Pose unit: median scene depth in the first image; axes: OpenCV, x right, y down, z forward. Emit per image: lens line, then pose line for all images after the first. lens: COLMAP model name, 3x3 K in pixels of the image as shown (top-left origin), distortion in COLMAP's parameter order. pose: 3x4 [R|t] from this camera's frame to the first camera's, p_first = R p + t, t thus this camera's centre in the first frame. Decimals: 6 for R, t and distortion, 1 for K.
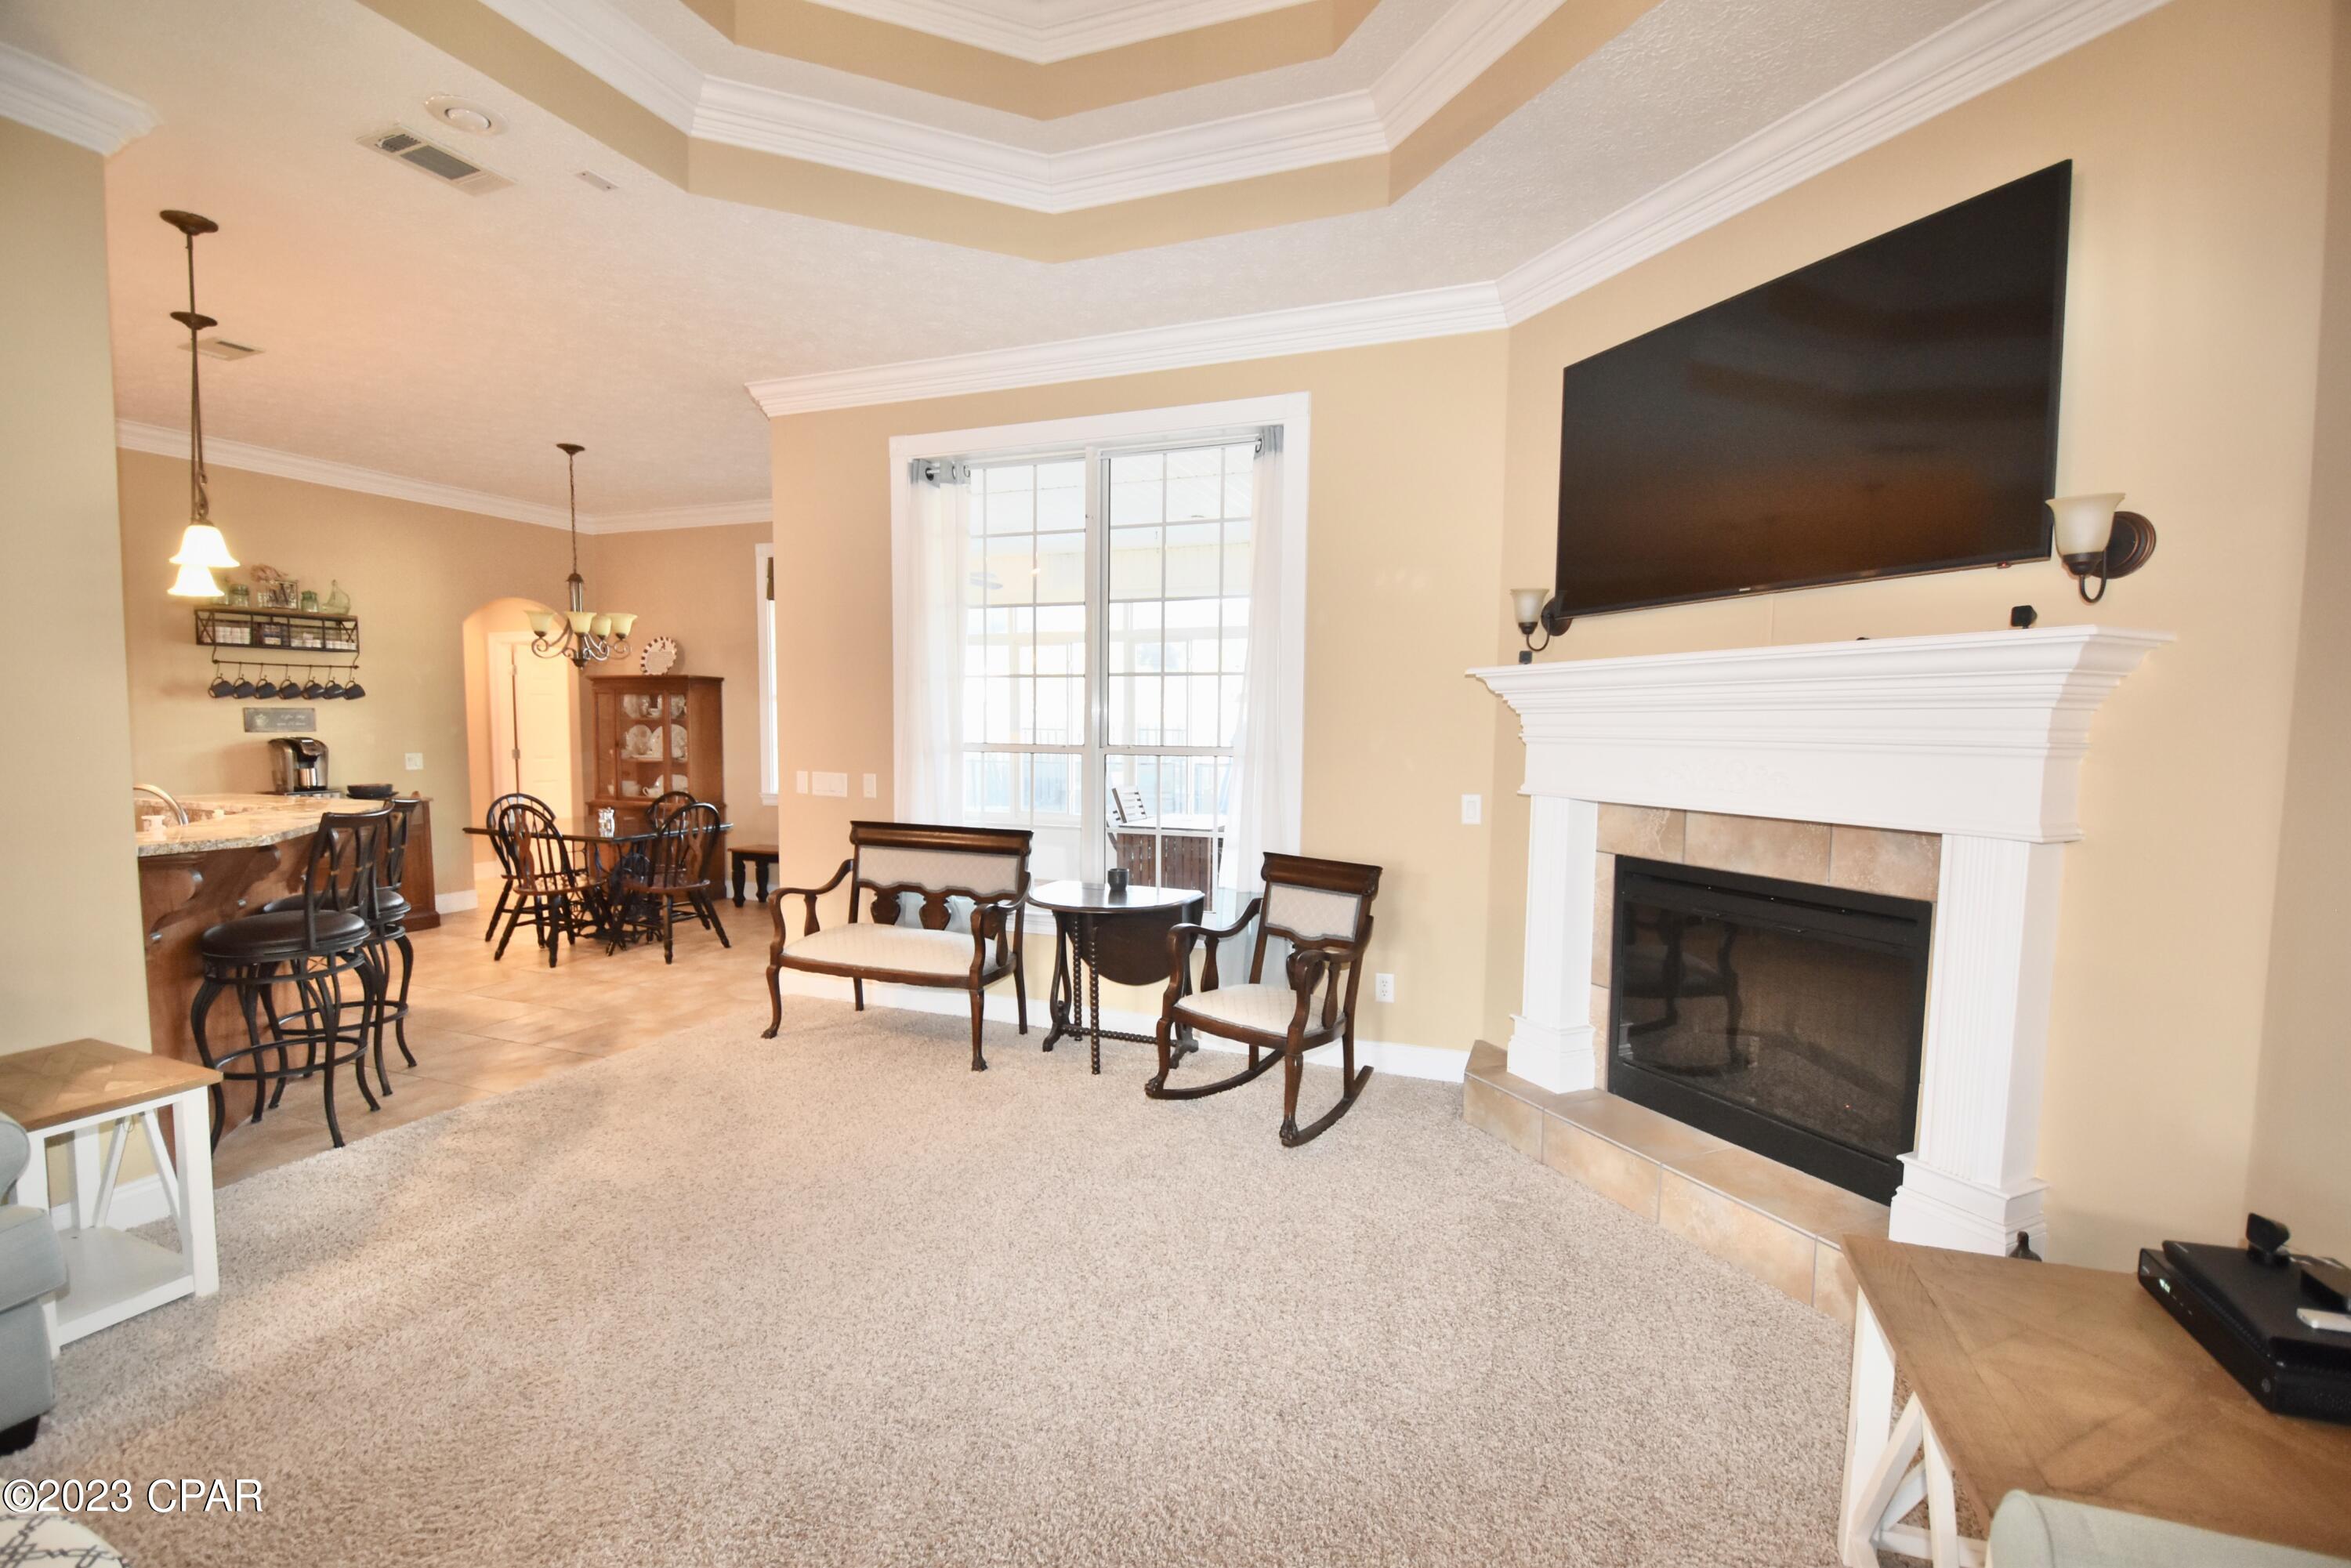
lens RADIAL K [[1029.1, 0, 1174.7], [0, 1029.1, 801.5], [0, 0, 1]] dist [0.008984, -0.017611]
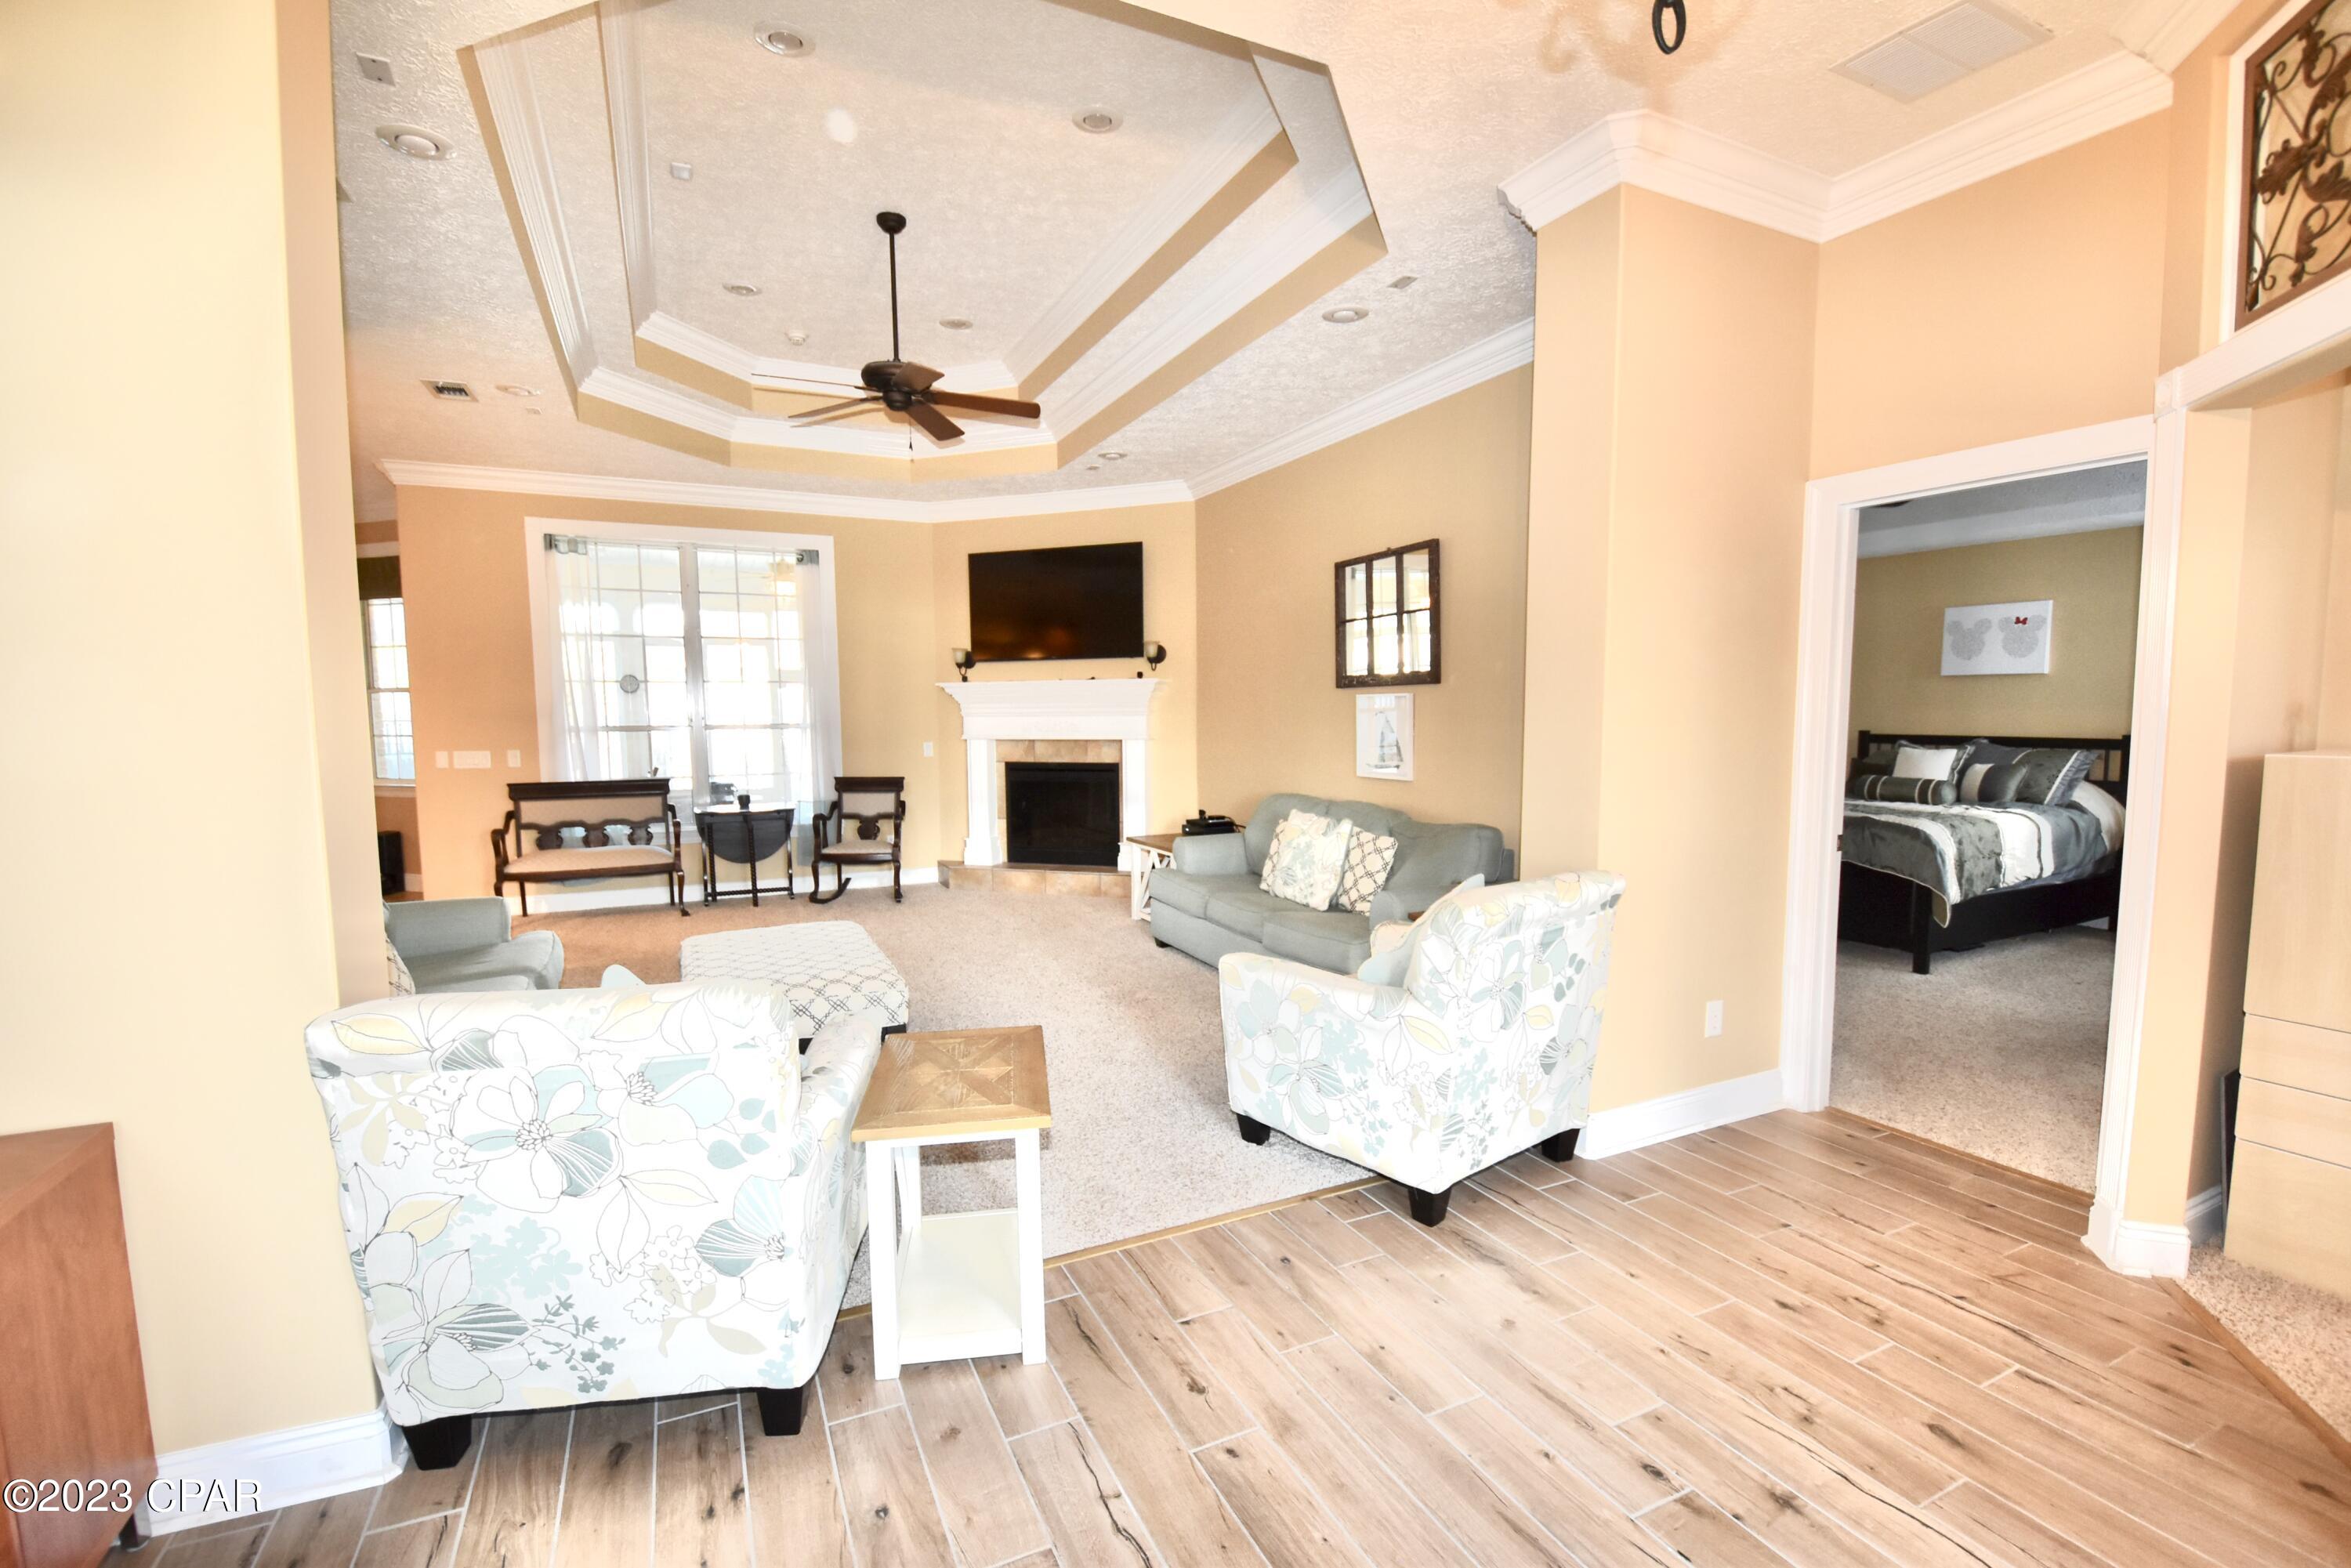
lens RADIAL K [[1029.1, 0, 1183.9], [0, 1029.1, 799.9], [0, 0, 1]] dist [0.008984, -0.017611]
pose [[0.676300, -0.078912, 0.732387, -0.773702], [0.070825, 0.996605, 0.041980, 0.050501], [-0.733213, 0.023480, 0.679593, -0.684653]]
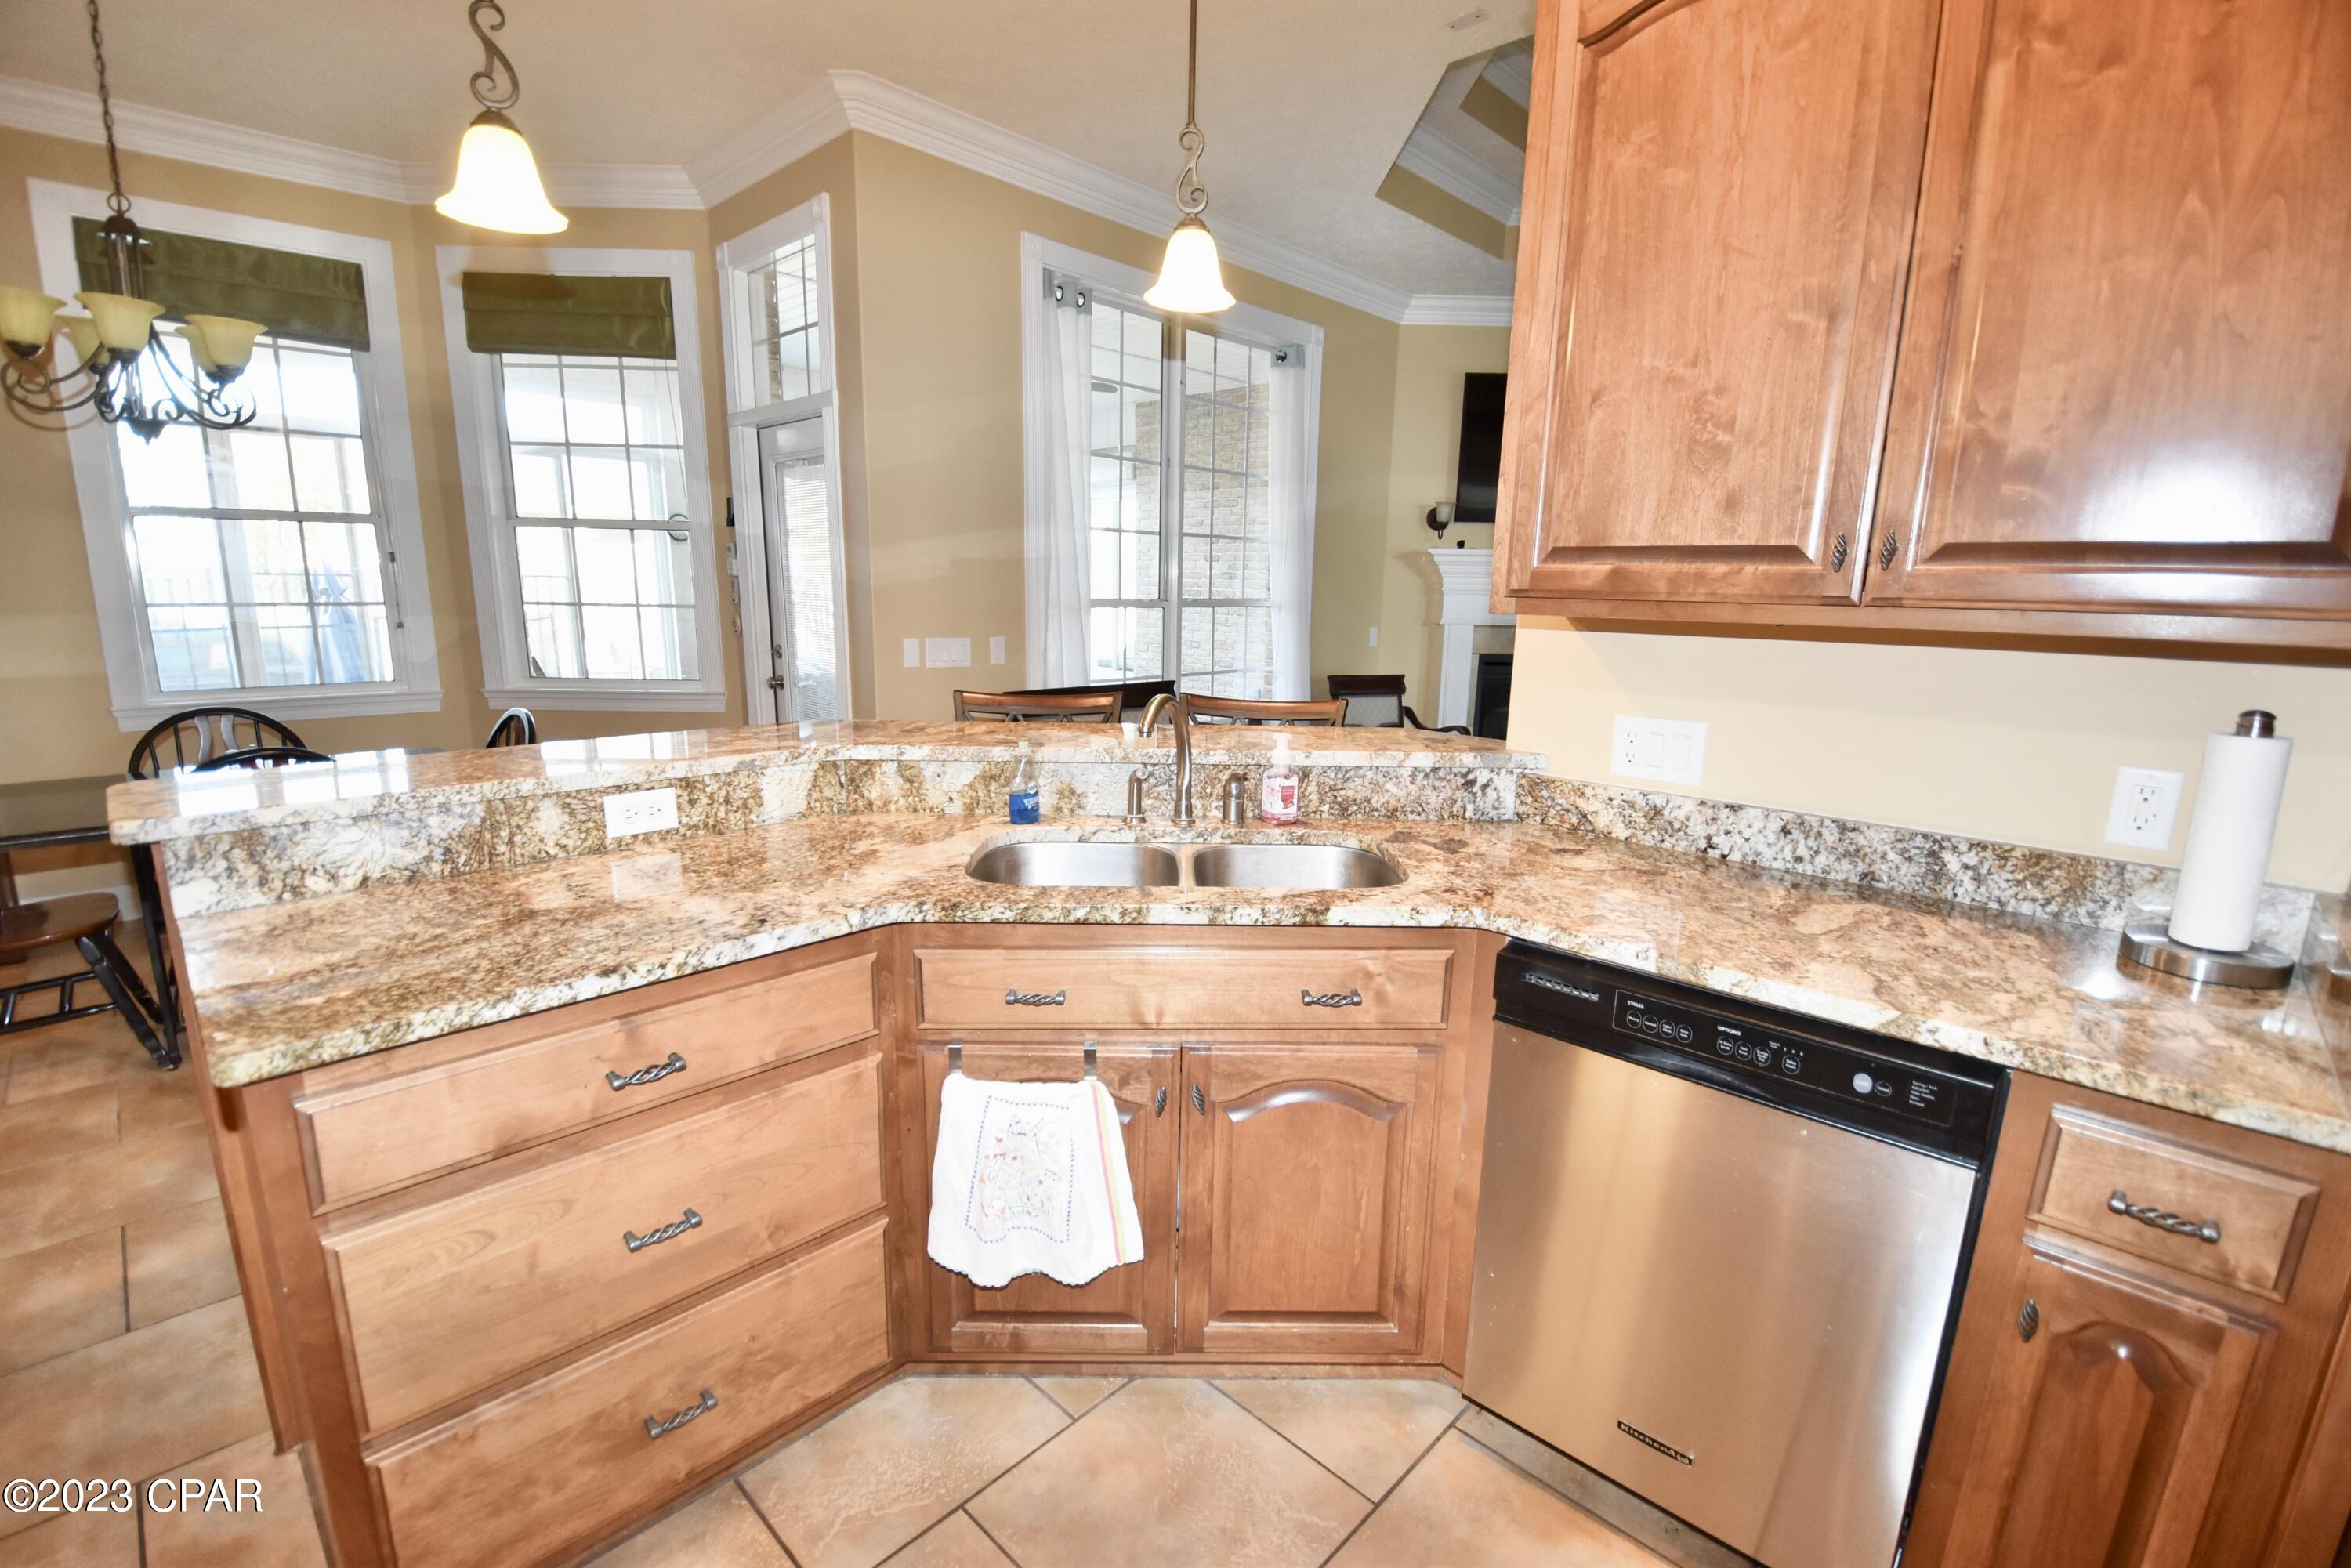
lens RADIAL K [[1029.1, 0, 1174.2], [0, 1029.1, 802.2], [0, 0, 1]] dist [0.008984, -0.017611]
pose [[0.388716, -0.191590, 0.901218, -1.125688], [0.056243, 0.981251, 0.184345, -0.044785], [-0.919640, -0.020971, 0.392203, 0.568303]]
